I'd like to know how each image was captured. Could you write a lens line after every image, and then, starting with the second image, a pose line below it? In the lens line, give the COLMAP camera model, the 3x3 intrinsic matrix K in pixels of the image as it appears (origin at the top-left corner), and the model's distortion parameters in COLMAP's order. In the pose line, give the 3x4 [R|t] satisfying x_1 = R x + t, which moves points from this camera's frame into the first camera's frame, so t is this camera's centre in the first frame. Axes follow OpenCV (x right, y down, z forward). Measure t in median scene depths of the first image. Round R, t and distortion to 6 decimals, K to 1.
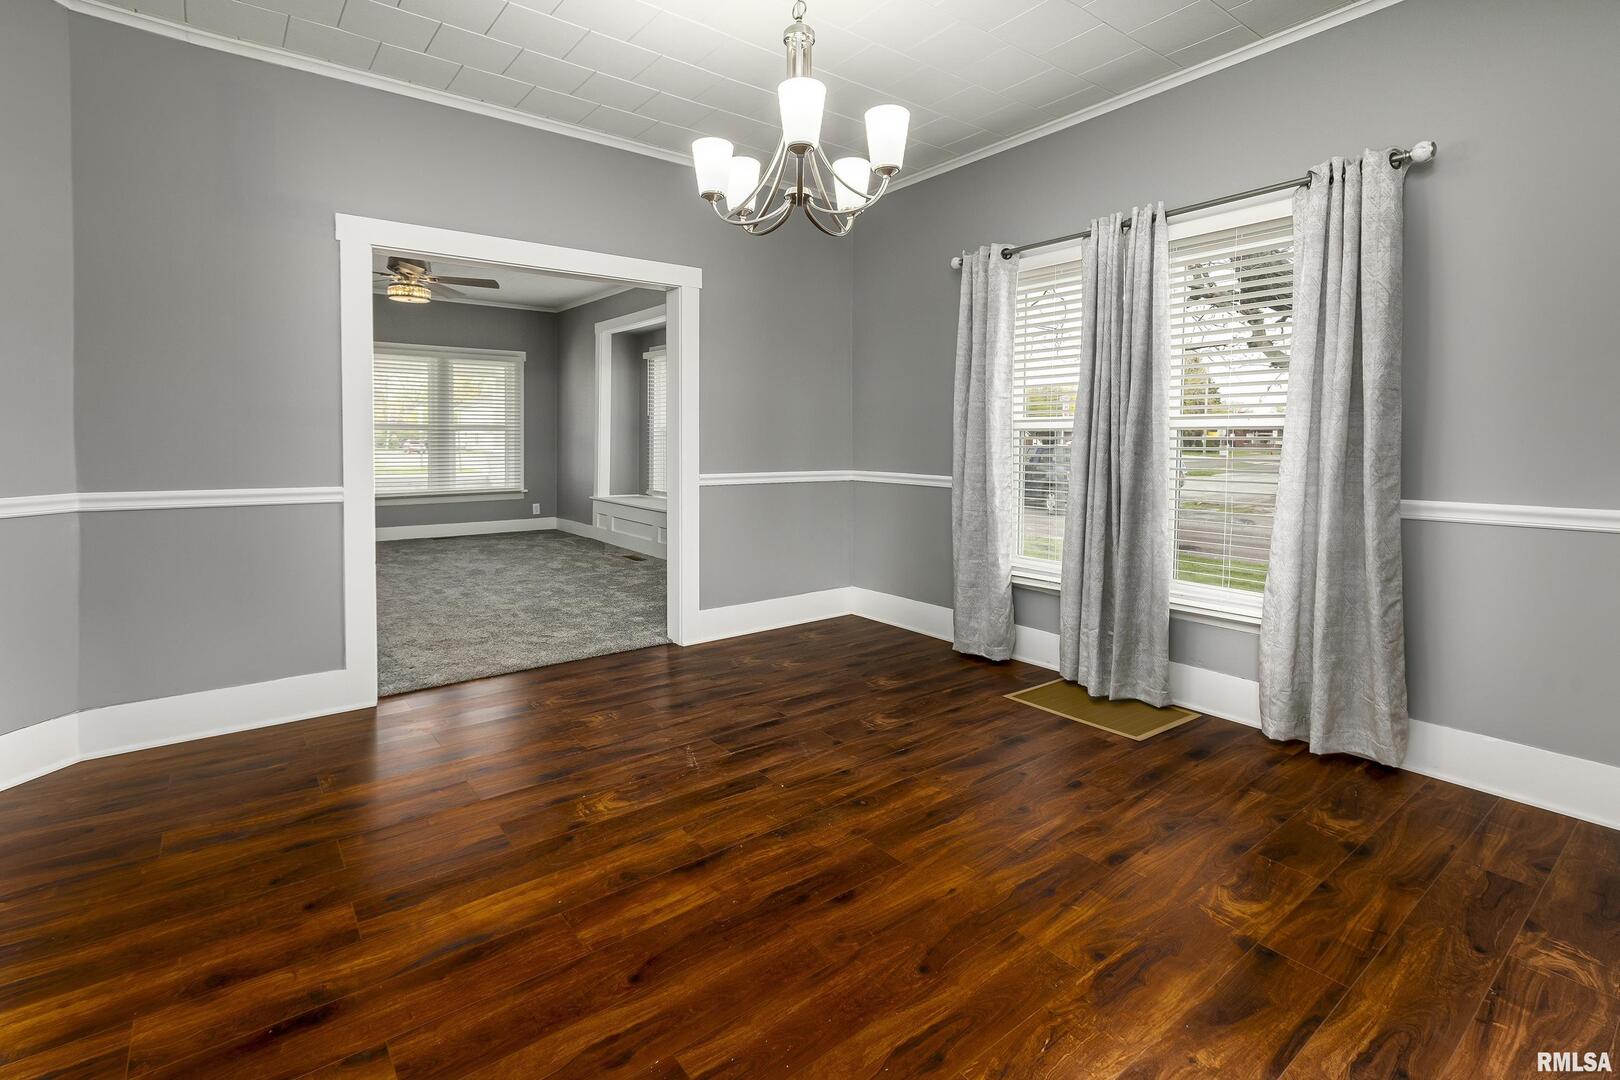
lens RADIAL K [[754.5, 0, 800.8], [0, 754.5, 532.1], [0, 0, 1]] dist [-0.002576, -0.000316]
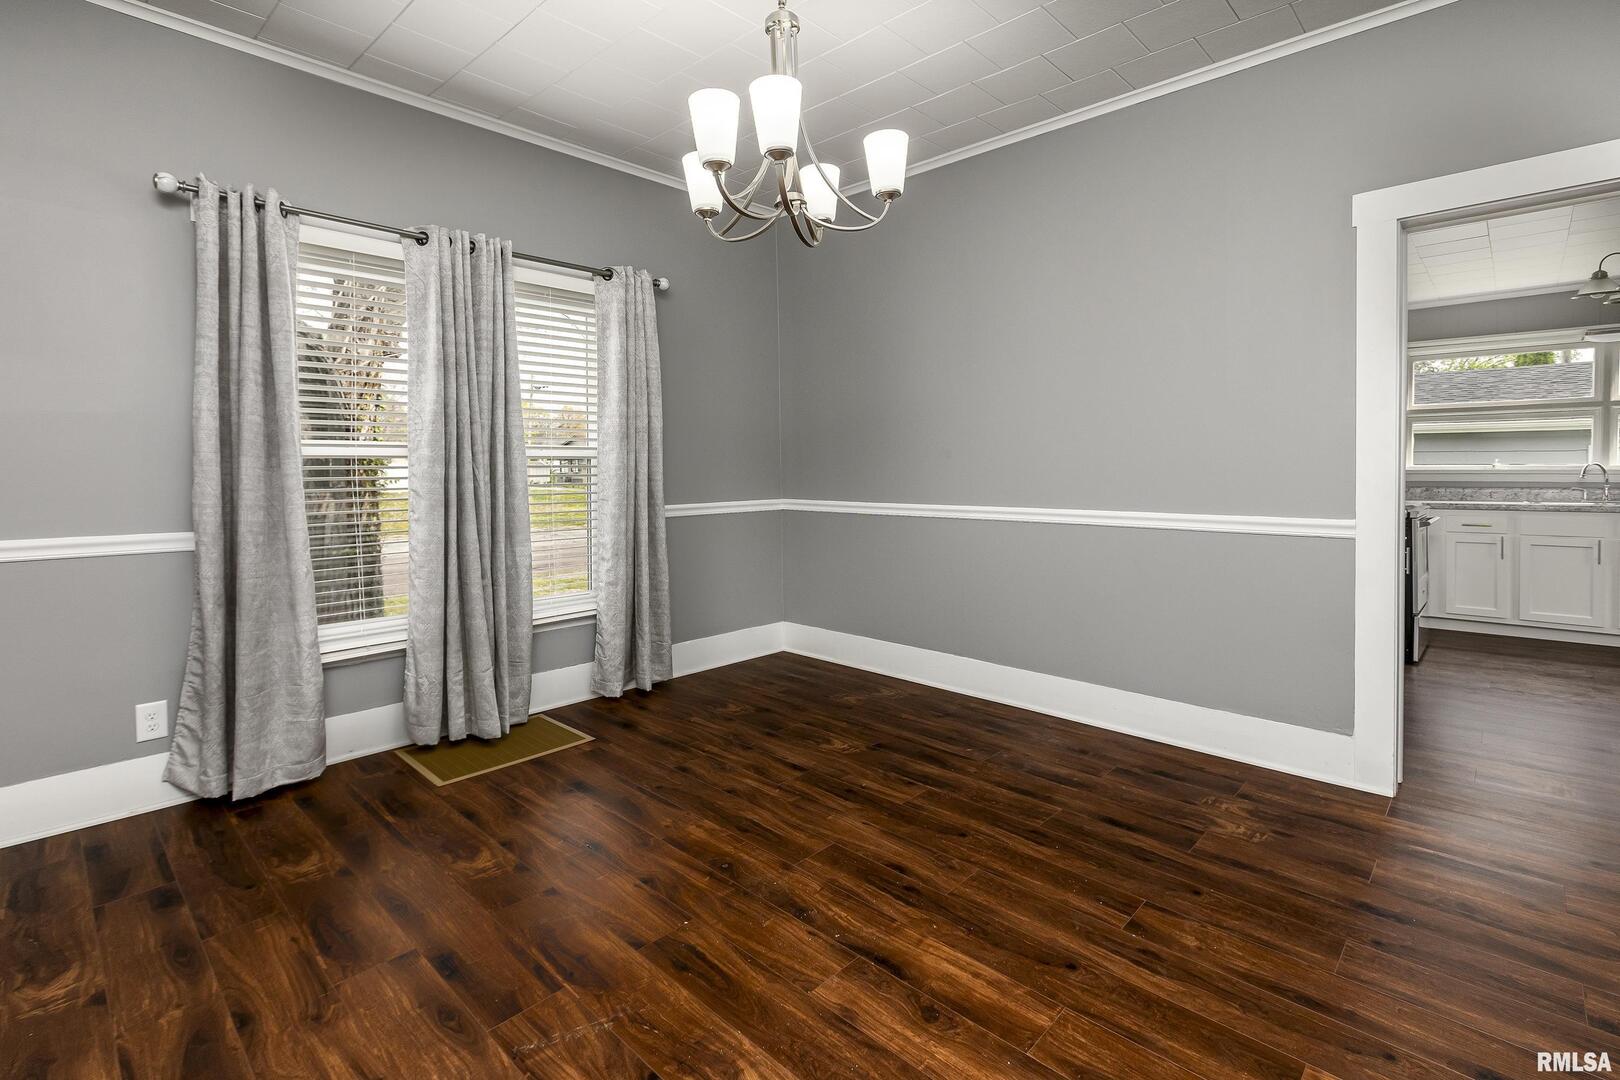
lens RADIAL K [[754.5, 0, 802.6], [0, 754.5, 536.7], [0, 0, 1]] dist [-0.002576, -0.000316]
pose [[-0.159069, -0.094681, 0.982717, -0.878680], [0.128352, 0.984960, 0.115673, -0.139622], [-0.978889, 0.144533, -0.144525, 1.096083]]
